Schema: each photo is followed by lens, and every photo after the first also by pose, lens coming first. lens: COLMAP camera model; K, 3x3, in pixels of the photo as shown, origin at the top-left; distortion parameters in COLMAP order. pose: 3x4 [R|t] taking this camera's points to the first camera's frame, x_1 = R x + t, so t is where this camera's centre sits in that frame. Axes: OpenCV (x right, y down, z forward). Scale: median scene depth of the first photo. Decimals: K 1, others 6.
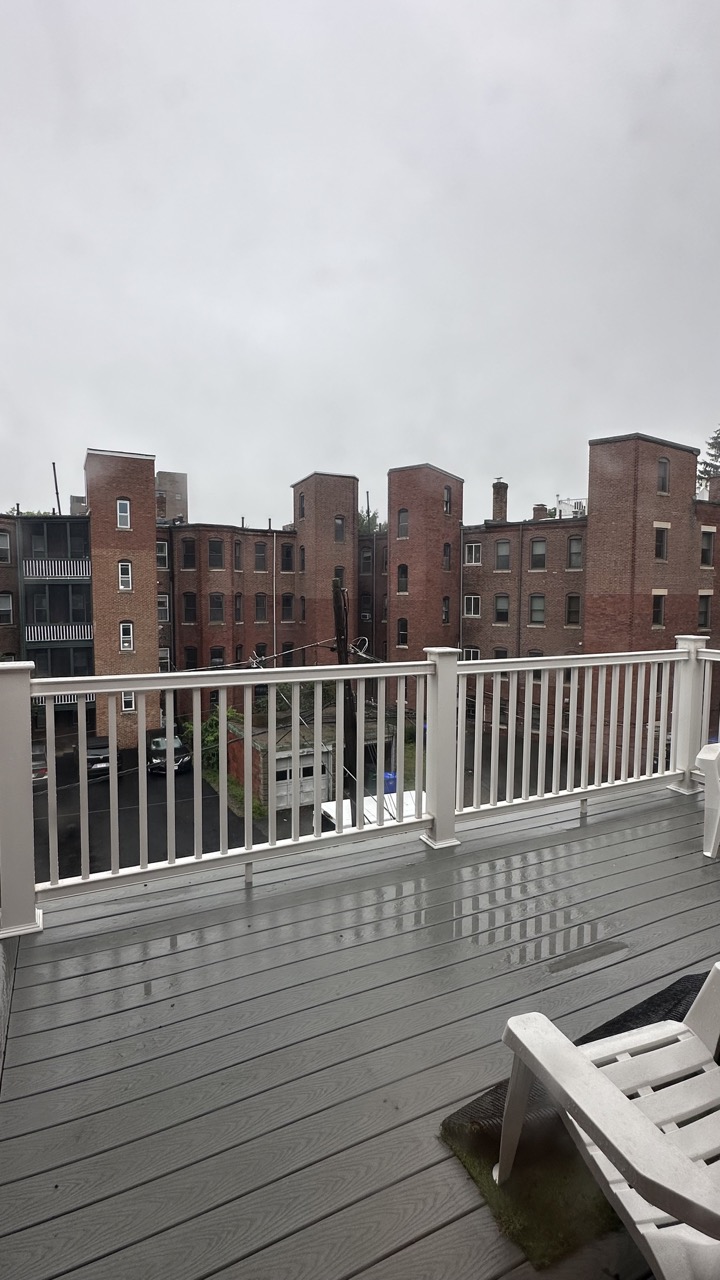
lens RADIAL K [[622.3, 0, 330.6], [0, 622.3, 640.1], [0, 0, 1]] dist [0.001031, 0.000016]
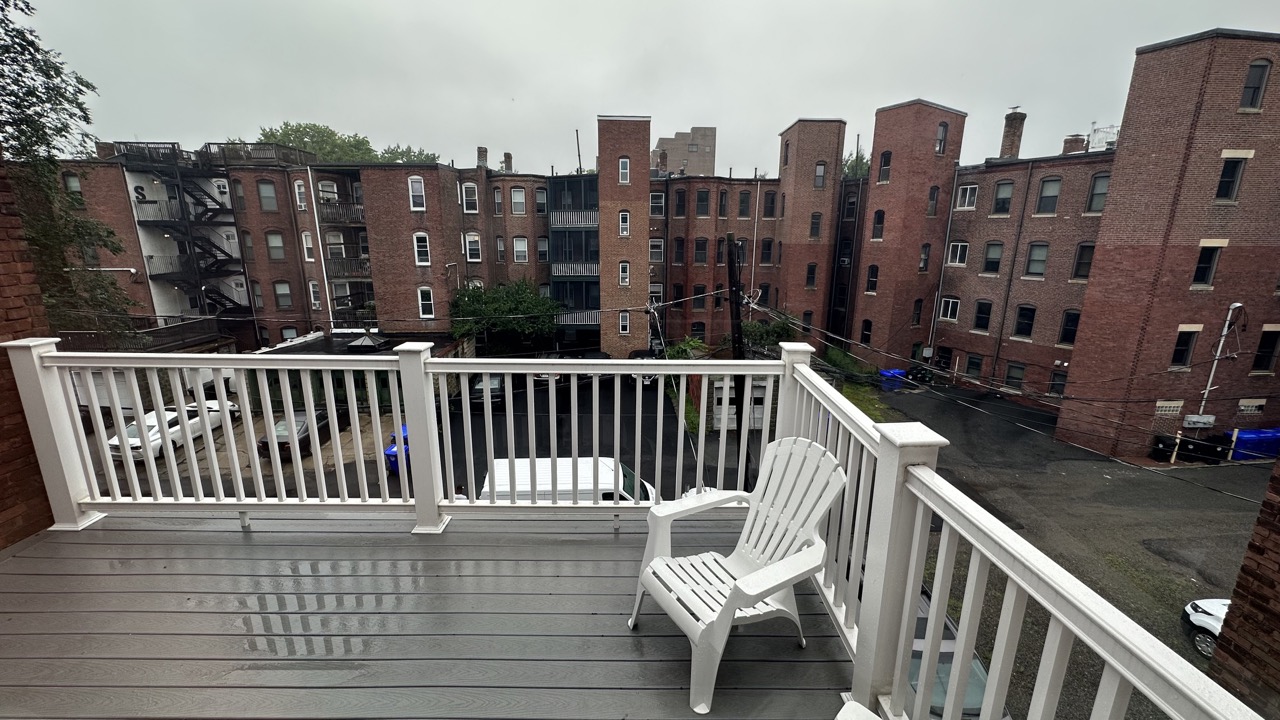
lens RADIAL K [[513.5, 0, 638.5], [0, 513.5, 357.8], [0, 0, 1]] dist [-0.000459, 0.000376]
pose [[0.902779, 0.105173, -0.417048, 0.132560], [-0.034112, 0.984096, 0.174333, -0.019016], [0.428750, -0.143158, 0.892009, 0.067843]]
